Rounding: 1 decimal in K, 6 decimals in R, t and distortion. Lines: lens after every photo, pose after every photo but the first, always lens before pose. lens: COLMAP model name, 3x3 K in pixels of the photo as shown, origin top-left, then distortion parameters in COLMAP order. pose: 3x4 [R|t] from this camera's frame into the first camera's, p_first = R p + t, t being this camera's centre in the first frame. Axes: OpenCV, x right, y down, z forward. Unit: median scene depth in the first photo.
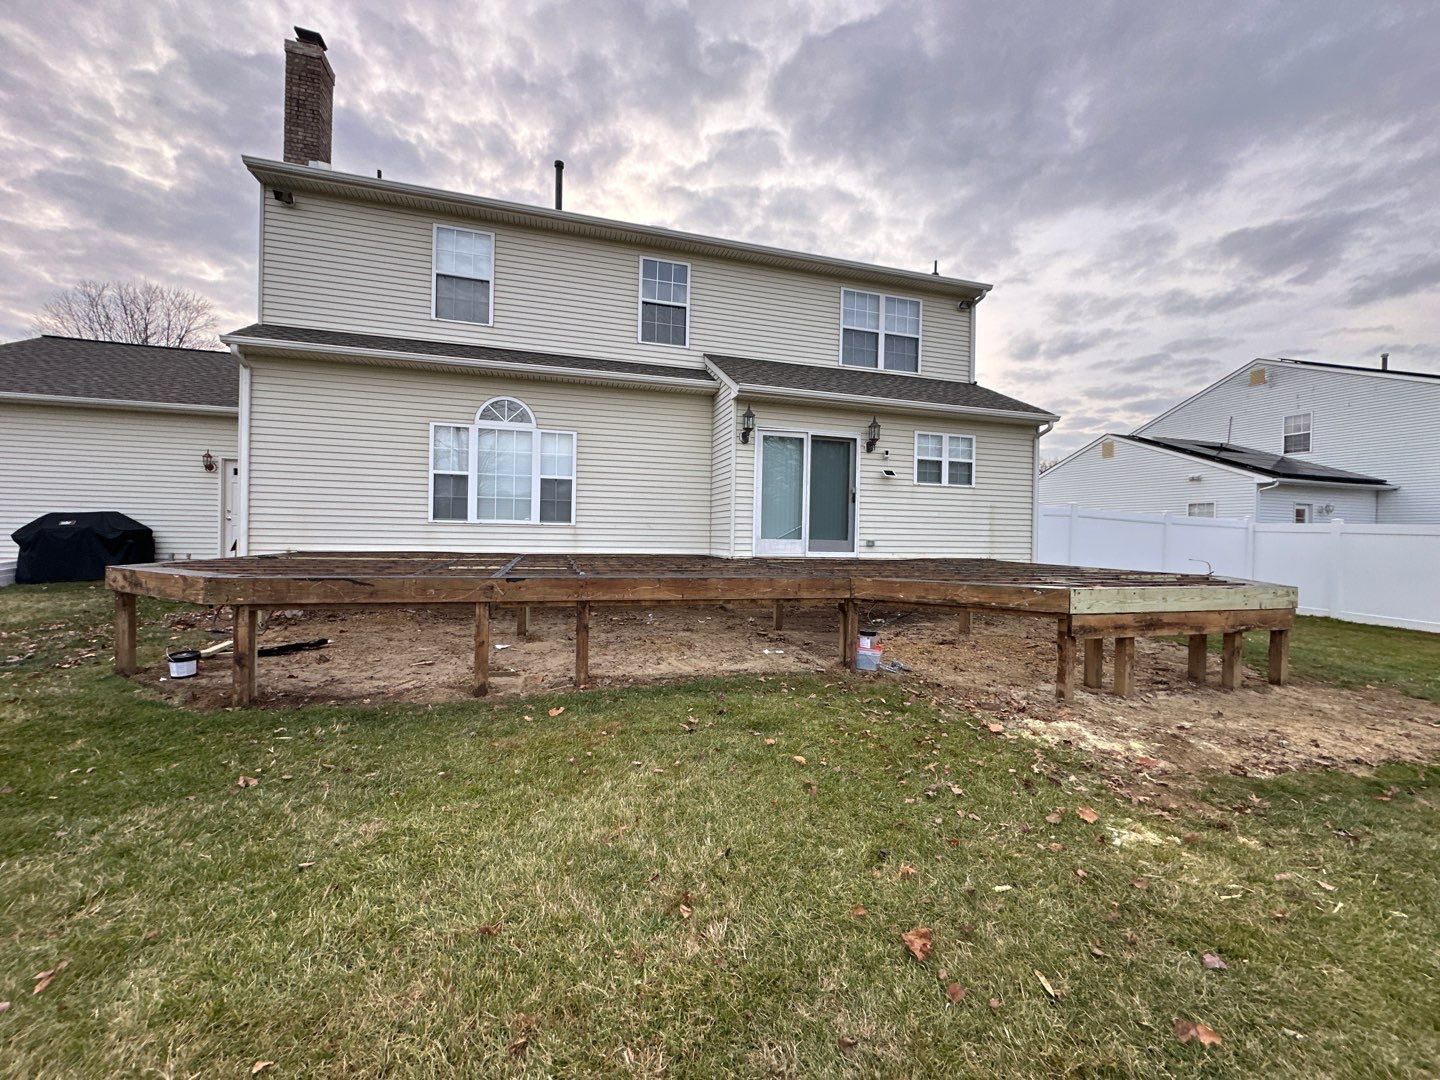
lens RADIAL K [[577.5, 0, 720.0], [0, 577.5, 540.0], [0, 0, 1]] dist [0.006496, -0.003560]
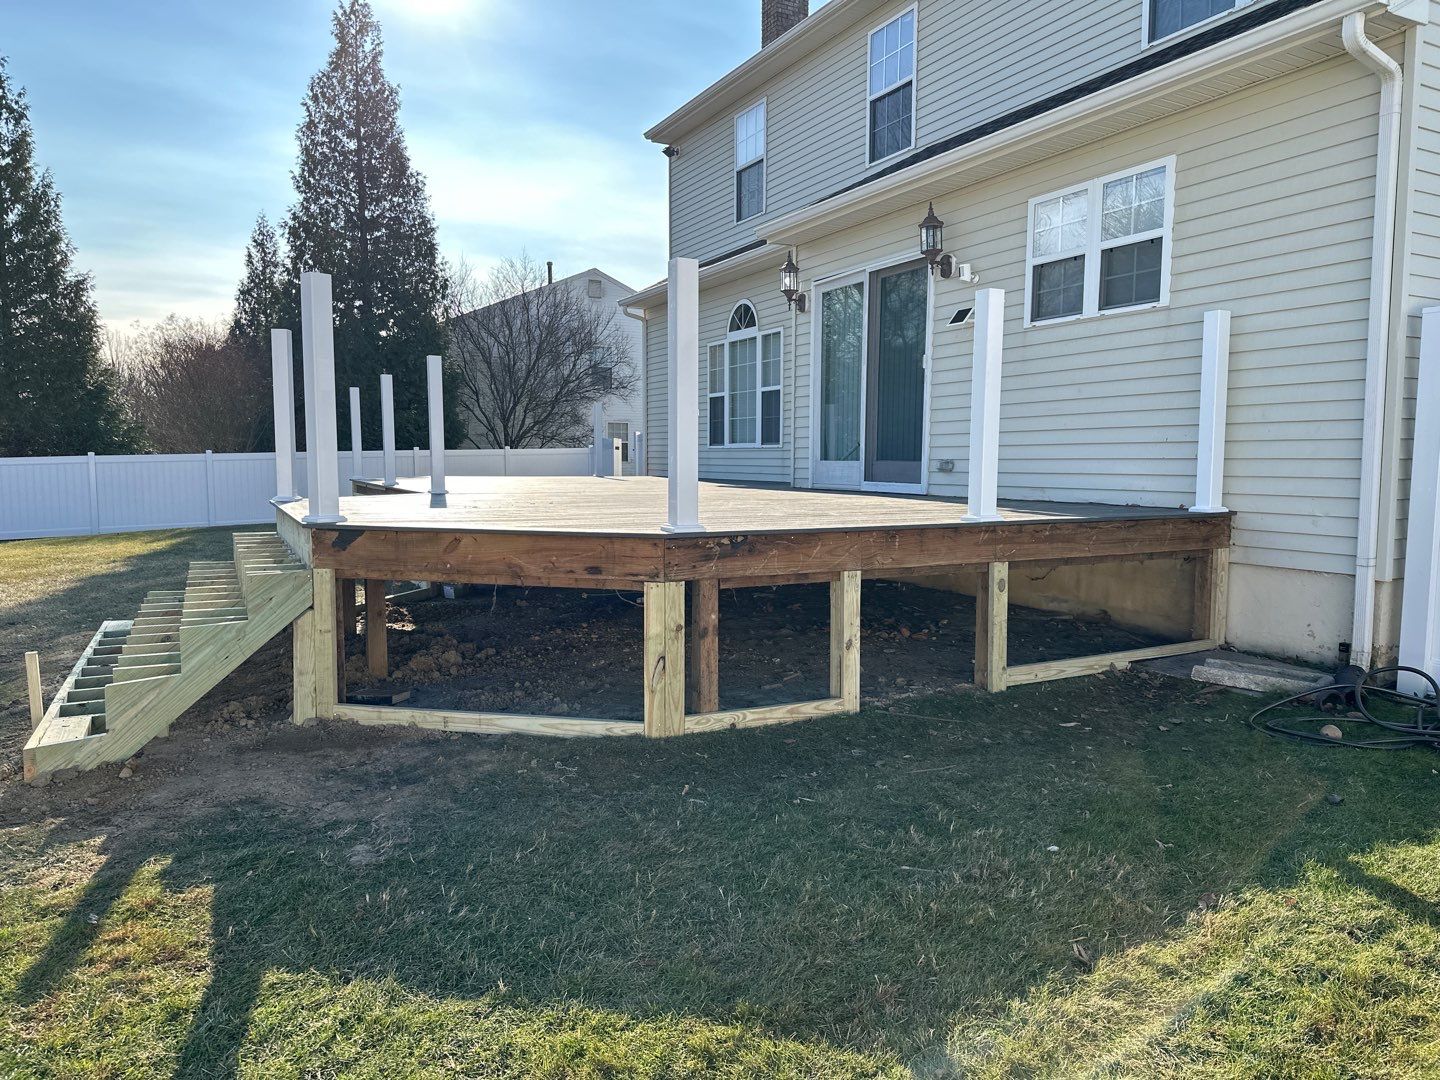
lens RADIAL K [[995.0, 0, 726.1], [0, 995.0, 557.1], [0, 0, 1]] dist [0.110763, -0.156726]
pose [[0.193746, 0.079119, -0.977856, 1.071152], [-0.010378, 0.996852, 0.078600, 0.018082], [0.980997, -0.005080, 0.193957, 0.649101]]
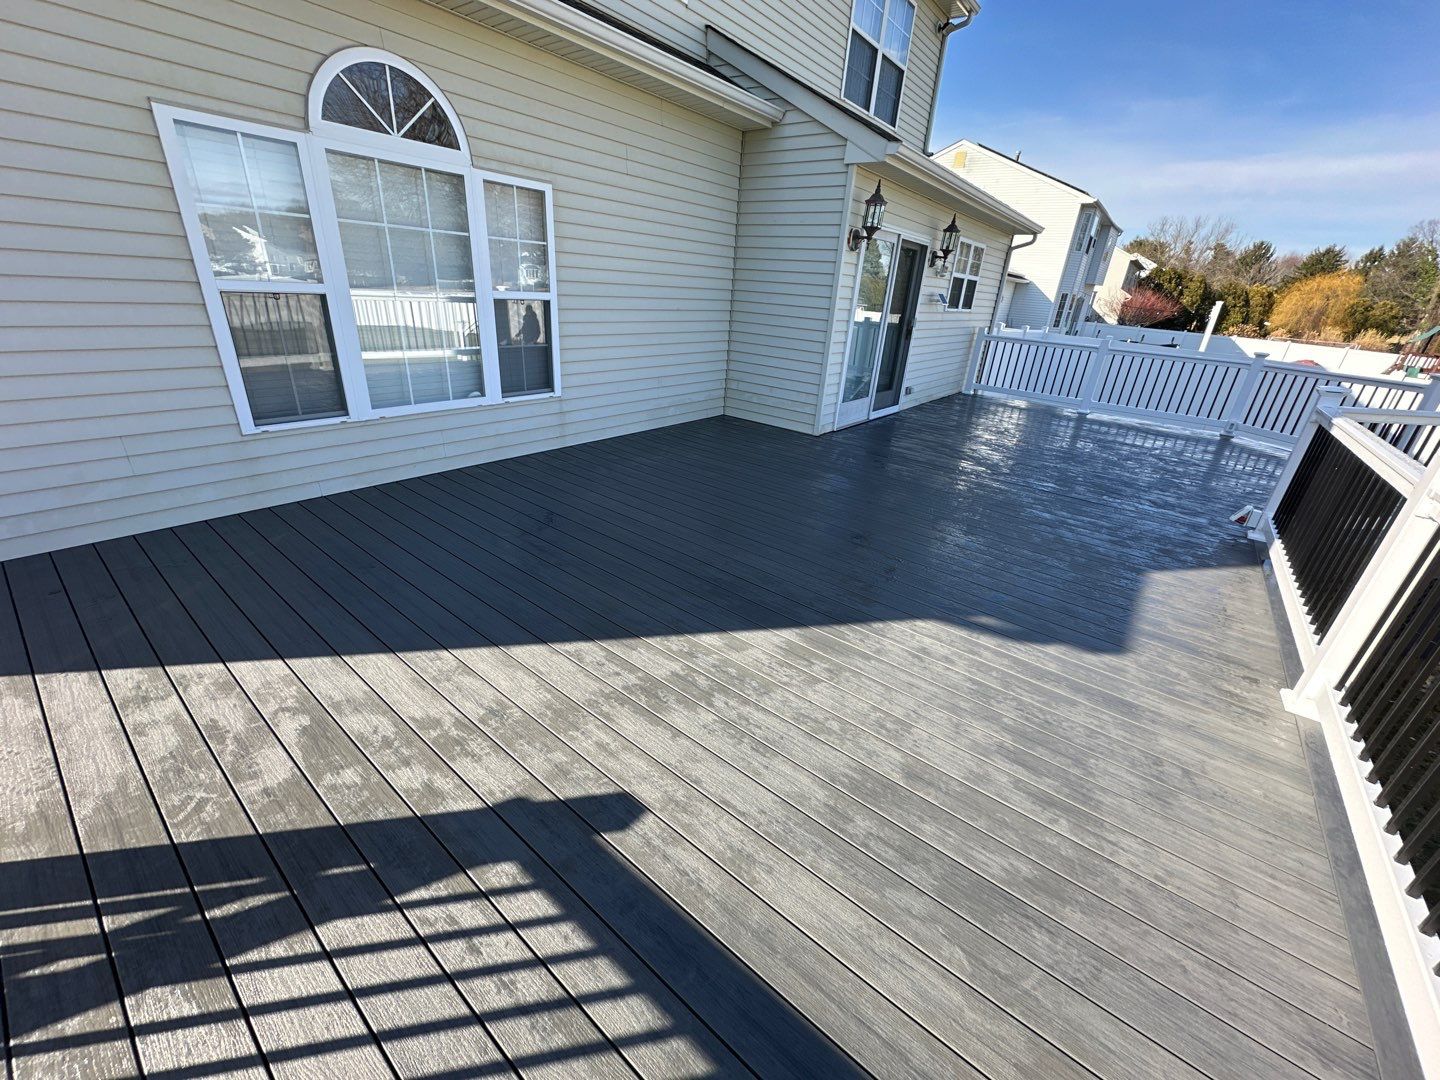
lens RADIAL K [[577.5, 0, 720.0], [0, 577.5, 540.0], [0, 0, 1]] dist [0.006496, -0.003560]
pose [[0.814495, -0.202510, 0.543681, -0.435131], [-0.044618, 0.912464, 0.406717, -0.122302], [-0.578453, -0.355526, 0.734162, 0.488116]]
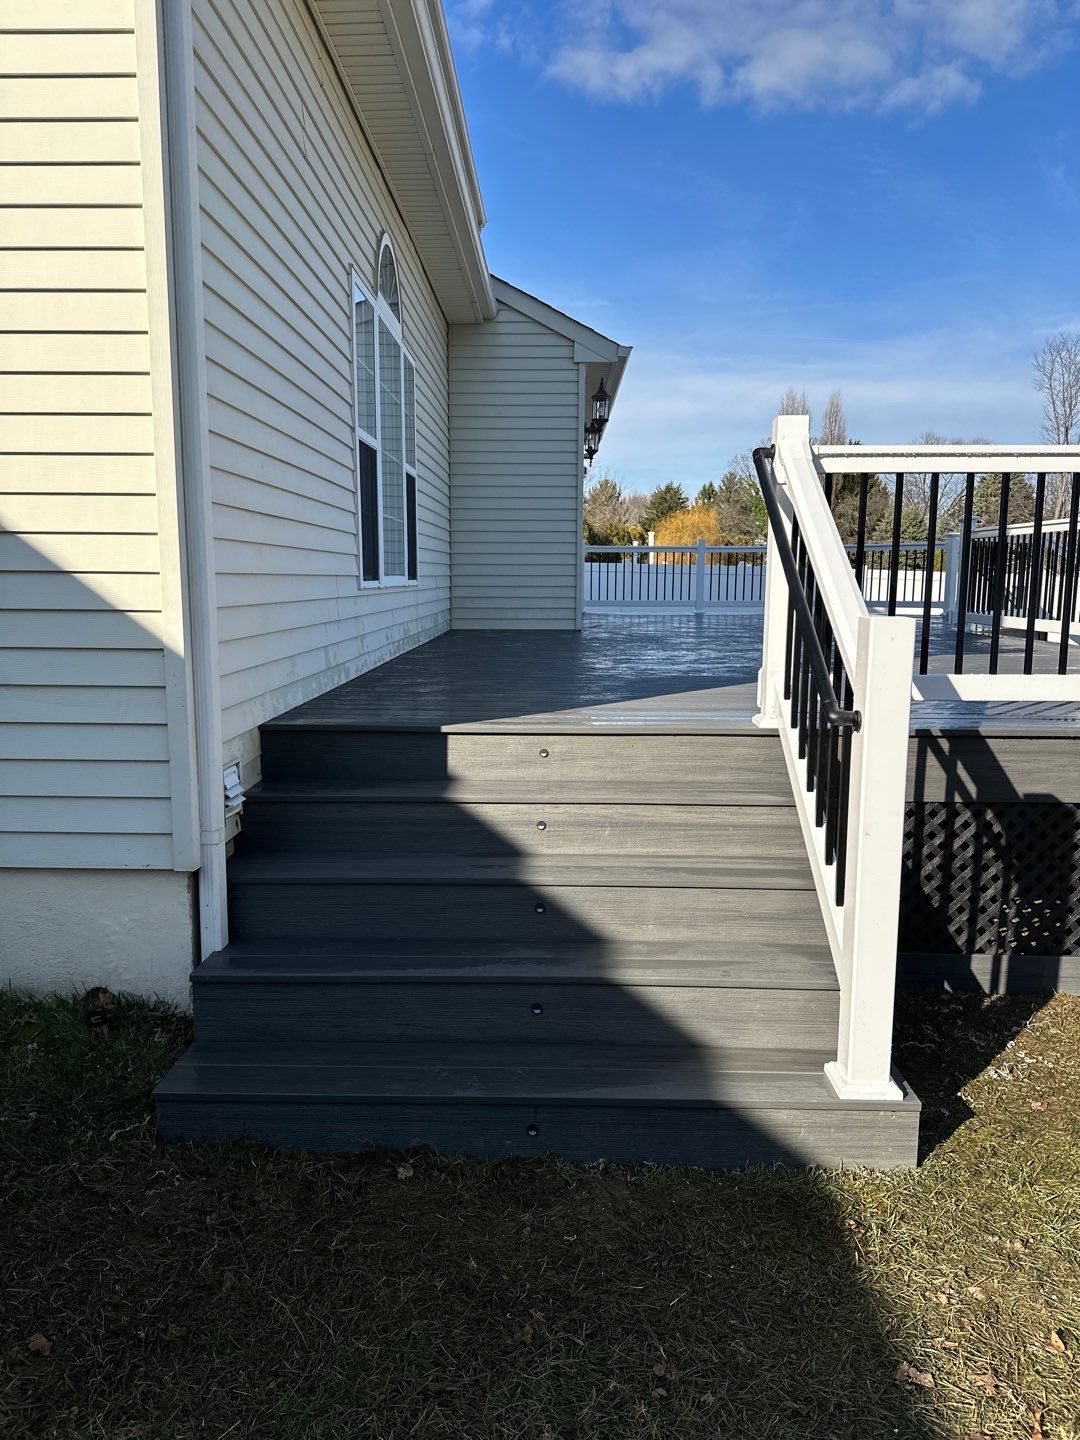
lens RADIAL K [[1029.9, 0, 541.6], [0, 1029.9, 688.4], [0, 0, 1]] dist [0.061648, -0.082477]
pose [[0.299915, -0.122146, 0.946114, -0.948586], [0.015465, 0.992261, 0.123202, -0.042270], [-0.953841, -0.022319, 0.299483, 0.663650]]
